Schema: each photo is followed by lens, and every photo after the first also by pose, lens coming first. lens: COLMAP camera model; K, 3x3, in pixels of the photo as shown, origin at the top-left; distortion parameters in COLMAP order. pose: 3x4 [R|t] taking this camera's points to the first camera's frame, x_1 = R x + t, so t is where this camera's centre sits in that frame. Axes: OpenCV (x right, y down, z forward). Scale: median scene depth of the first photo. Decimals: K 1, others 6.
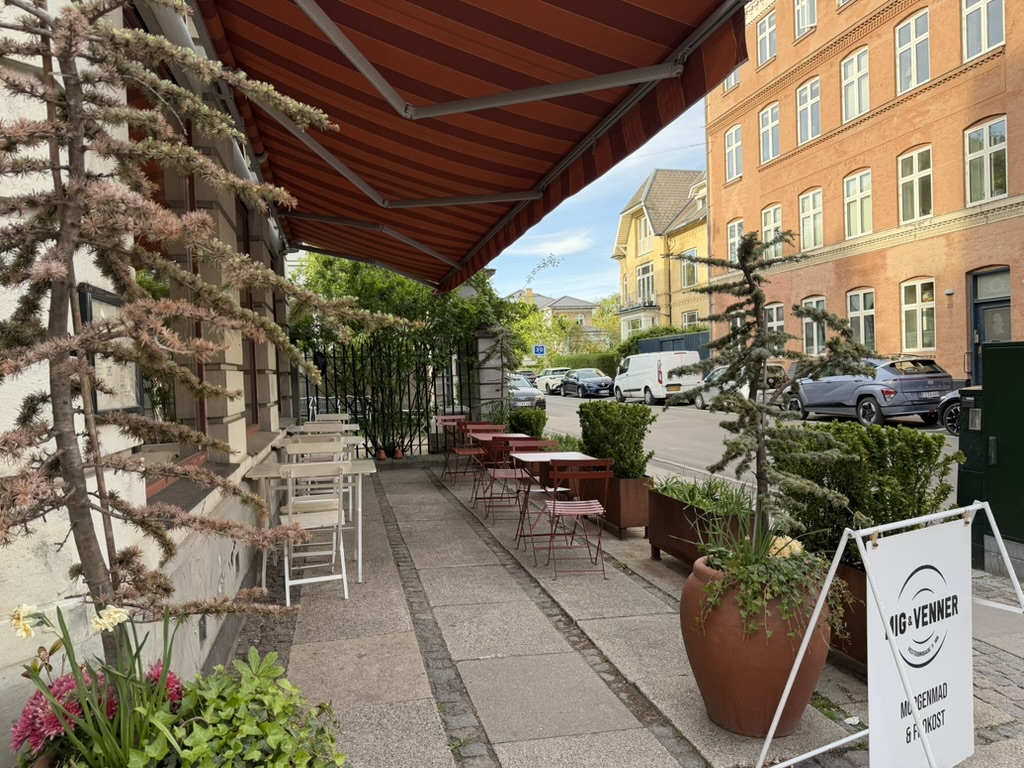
lens RADIAL K [[719.9, 0, 511.5], [0, 719.9, 387.1], [0, 0, 1]] dist [0.059171, -0.064788]
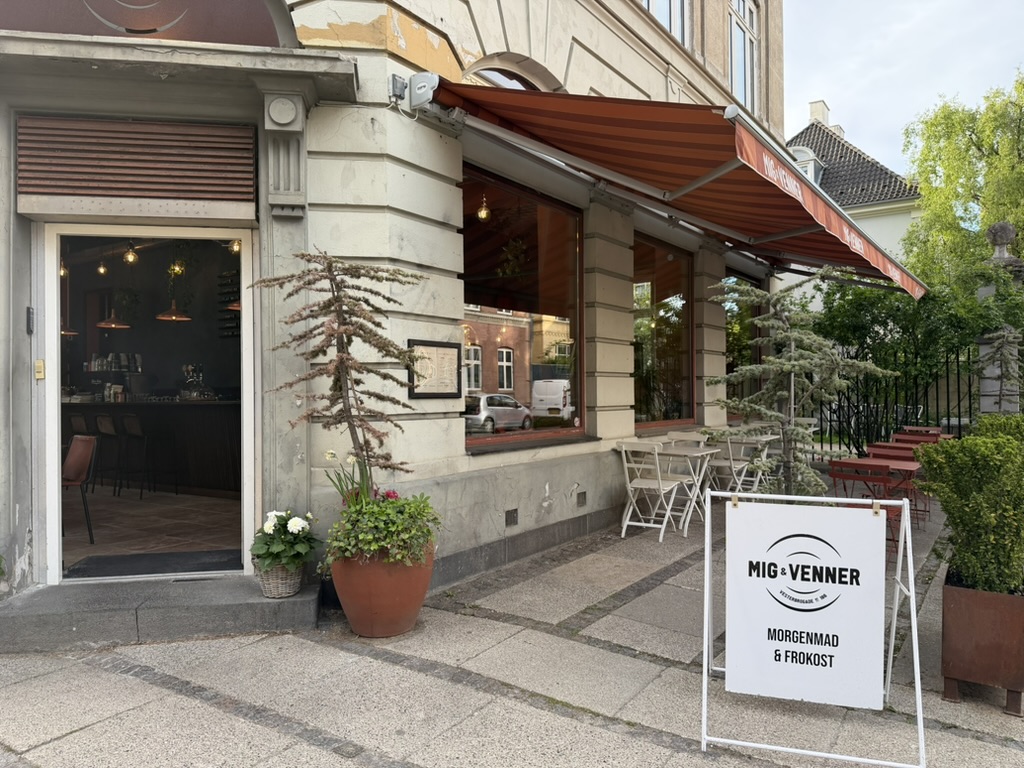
lens RADIAL K [[719.9, 0, 511.5], [0, 719.9, 387.1], [0, 0, 1]] dist [0.059171, -0.064788]
pose [[0.663169, 0.029128, -0.747903, 1.172114], [-0.034185, 0.999378, 0.008610, -0.010606], [0.747689, 0.019857, 0.663753, -0.254776]]
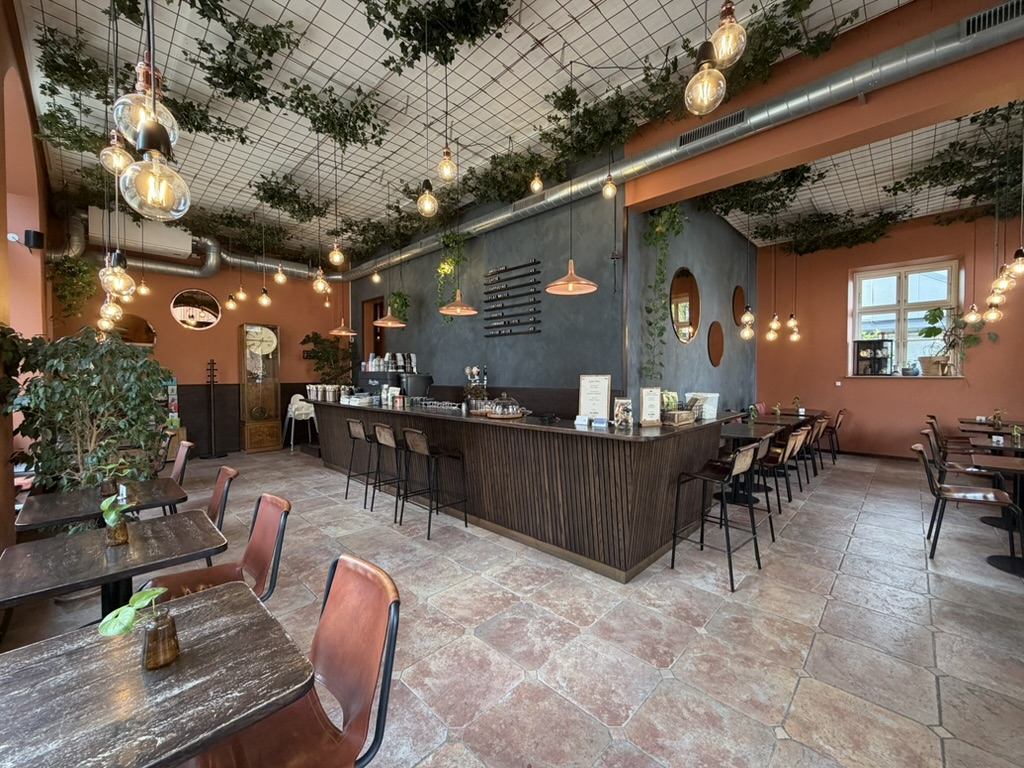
lens RADIAL K [[415.9, 0, 512.0], [0, 415.9, 384.0], [0, 0, 1]] dist [0.002108, 0.000357]
pose [[0.516414, 0.062336, -0.854067, -1.060682], [-0.041049, 0.998002, 0.048021, -0.055281], [0.855355, 0.010260, 0.517941, 0.179739]]
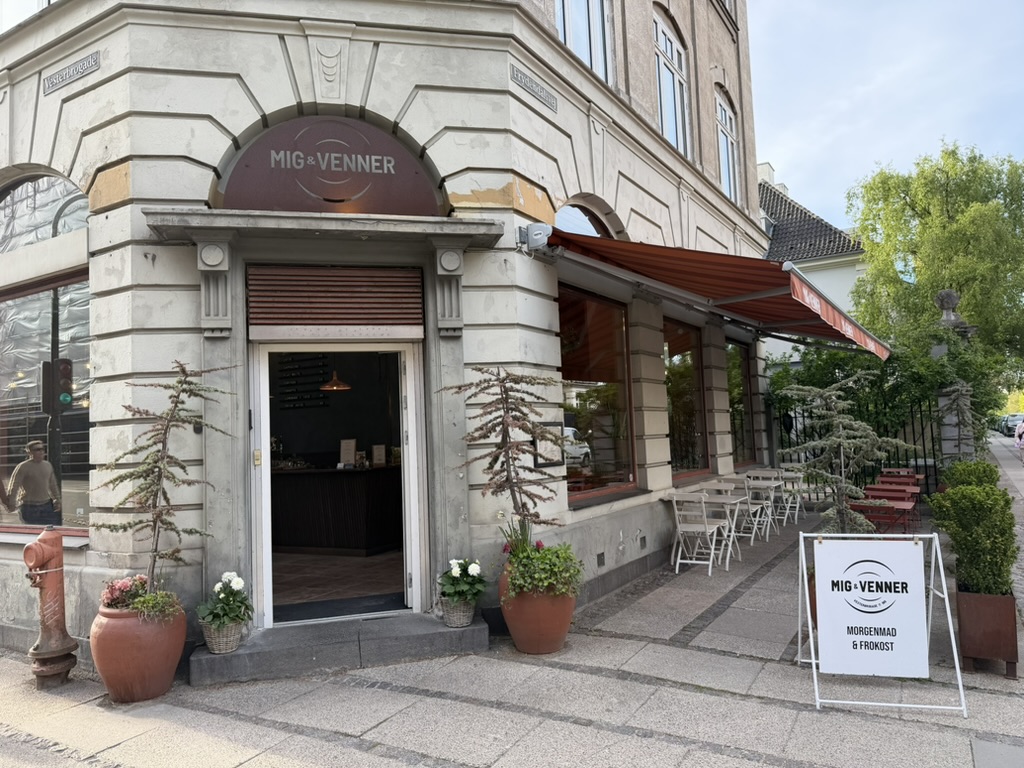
lens RADIAL K [[722.0, 0, 512.0], [0, 722.0, 384.0], [0, 0, 1]] dist [0.071983, -0.073988]
pose [[0.709398, -0.038994, -0.703729, 1.267757], [-0.002560, 0.998319, -0.057898, -0.103754], [0.704804, 0.042875, 0.708106, -1.044924]]
